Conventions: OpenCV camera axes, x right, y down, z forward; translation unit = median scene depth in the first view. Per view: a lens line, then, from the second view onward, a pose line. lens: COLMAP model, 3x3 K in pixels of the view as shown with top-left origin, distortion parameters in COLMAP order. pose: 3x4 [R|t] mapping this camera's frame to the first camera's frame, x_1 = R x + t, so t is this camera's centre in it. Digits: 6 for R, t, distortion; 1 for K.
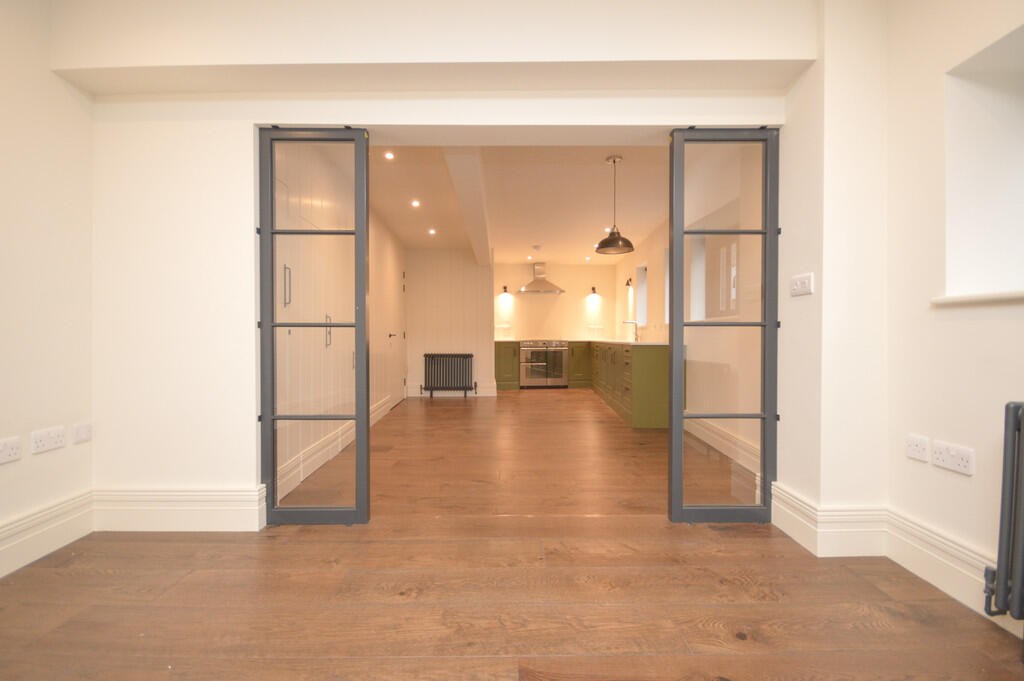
lens RADIAL K [[448.9, 0, 512.0], [0, 448.9, 340.5], [0, 0, 1]] dist [-0.007847, -0.000246]
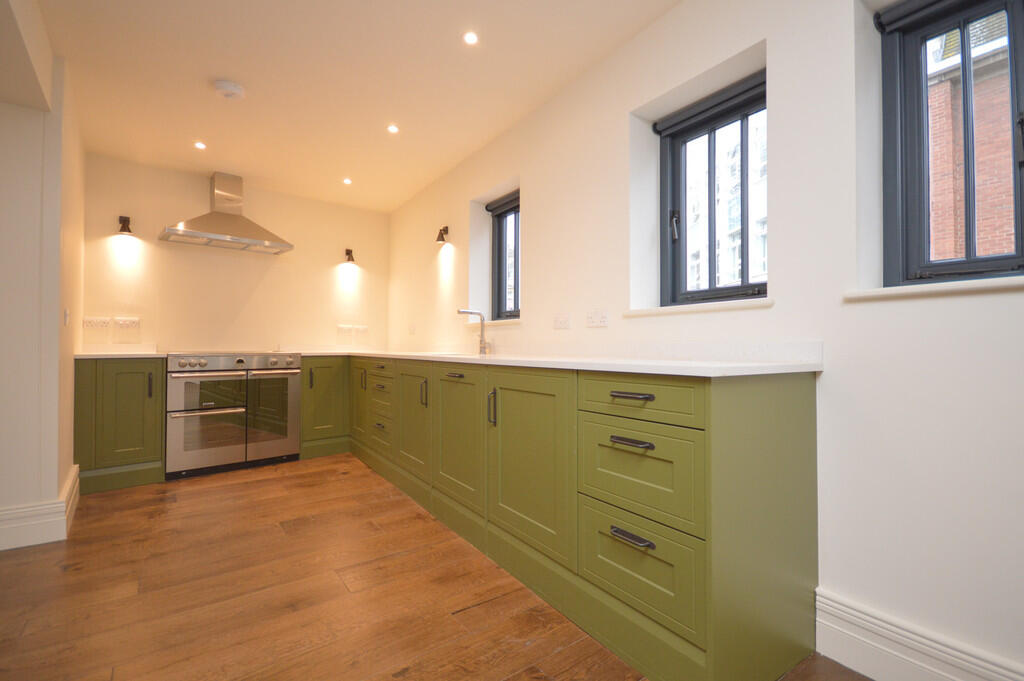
lens RADIAL K [[448.9, 0, 512.0], [0, 448.9, 340.5], [0, 0, 1]] dist [-0.007847, -0.000246]
pose [[0.798590, 0.006133, 0.601844, 0.023484], [0.005543, 0.999831, -0.017543, -0.004063], [-0.601850, 0.017345, 0.798421, 0.512627]]
